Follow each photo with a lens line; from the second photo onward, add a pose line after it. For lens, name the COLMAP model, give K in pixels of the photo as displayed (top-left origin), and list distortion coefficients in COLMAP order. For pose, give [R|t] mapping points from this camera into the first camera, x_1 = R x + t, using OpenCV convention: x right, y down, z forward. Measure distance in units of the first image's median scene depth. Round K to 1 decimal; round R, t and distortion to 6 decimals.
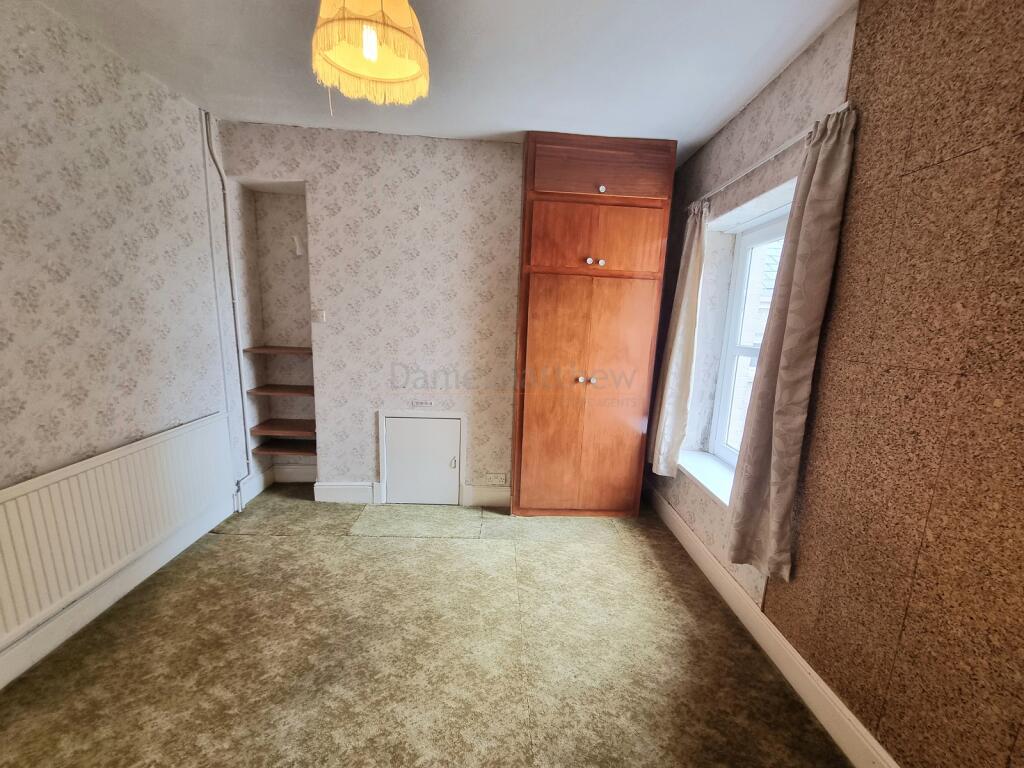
lens RADIAL K [[421.4, 0, 517.5], [0, 421.4, 396.8], [0, 0, 1]] dist [-0.001419, -0.000103]
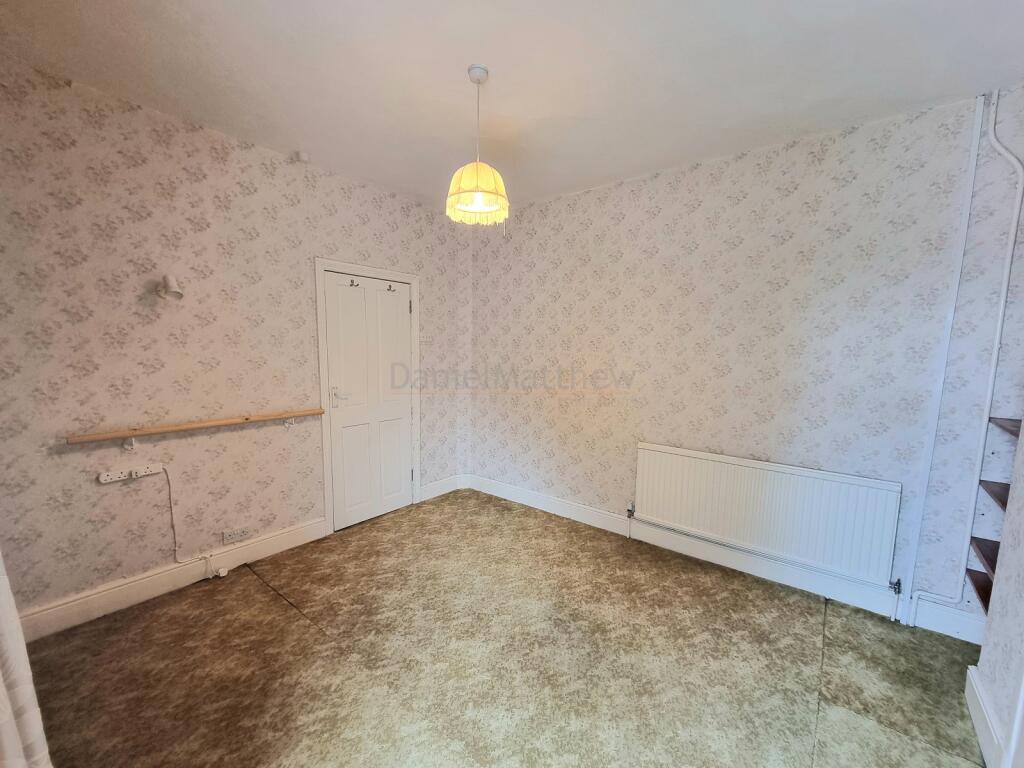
lens RADIAL K [[421.4, 0, 517.5], [0, 421.4, 396.8], [0, 0, 1]] dist [-0.001419, -0.000103]
pose [[-0.652993, 0.052219, -0.755562, 0.526398], [-0.183430, 0.957014, 0.224671, -0.251431], [0.734816, 0.285302, -0.615345, 1.372445]]
